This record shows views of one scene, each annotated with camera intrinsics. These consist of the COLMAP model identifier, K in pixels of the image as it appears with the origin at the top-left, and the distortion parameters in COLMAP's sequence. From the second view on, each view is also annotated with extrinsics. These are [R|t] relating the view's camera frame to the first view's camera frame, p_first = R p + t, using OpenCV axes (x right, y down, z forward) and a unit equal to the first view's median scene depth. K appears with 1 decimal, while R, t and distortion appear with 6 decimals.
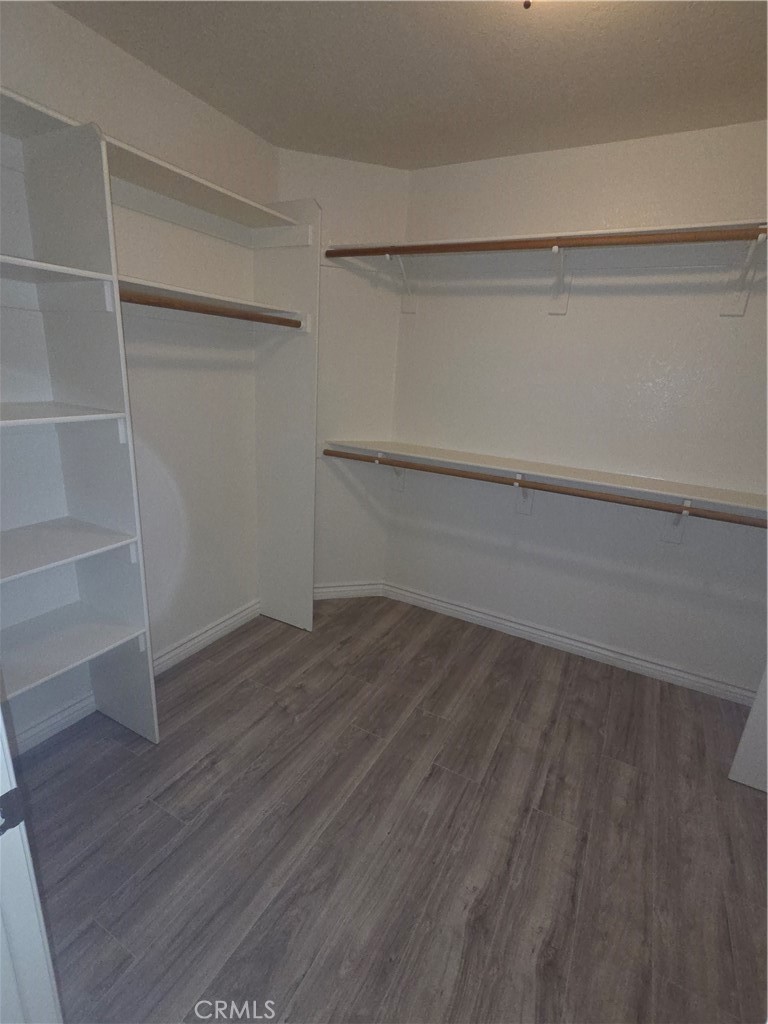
lens RADIAL K [[486.4, 0, 386.3], [0, 486.4, 517.0], [0, 0, 1]] dist [0.004096, 0.001323]
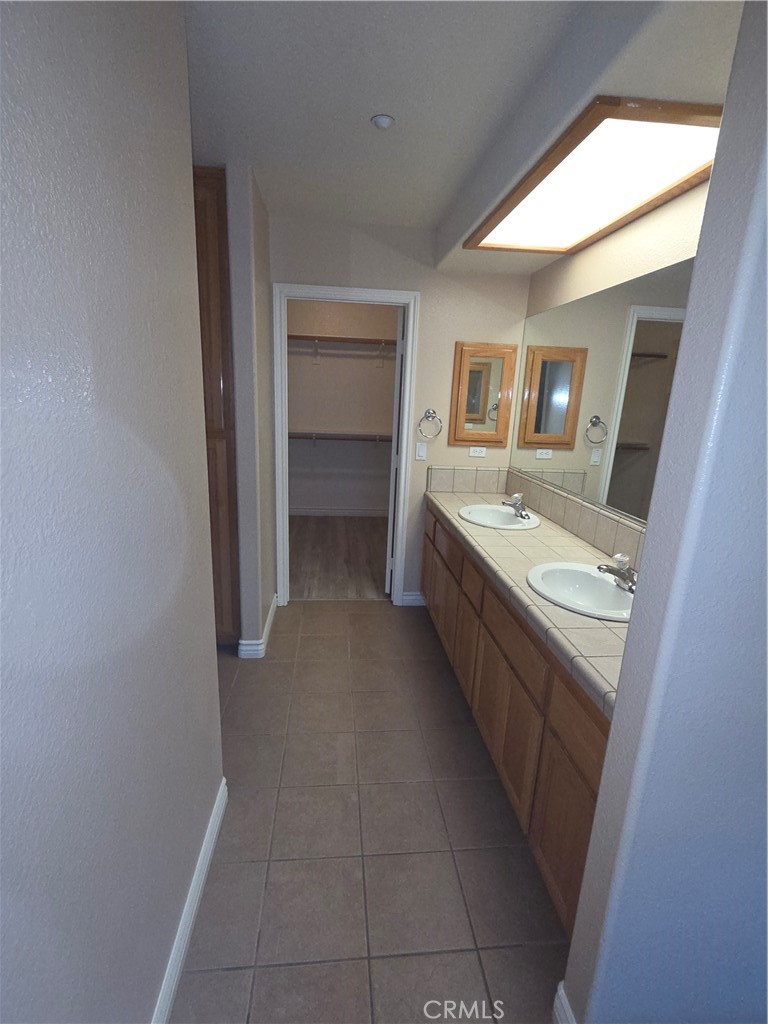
lens RADIAL K [[486.4, 0, 386.3], [0, 486.4, 517.0], [0, 0, 1]] dist [0.004096, 0.001323]
pose [[0.822546, -0.154532, 0.547301, -0.826672], [0.171827, 0.984927, 0.019857, 0.337481], [-0.542120, 0.077708, 0.836700, -1.160255]]
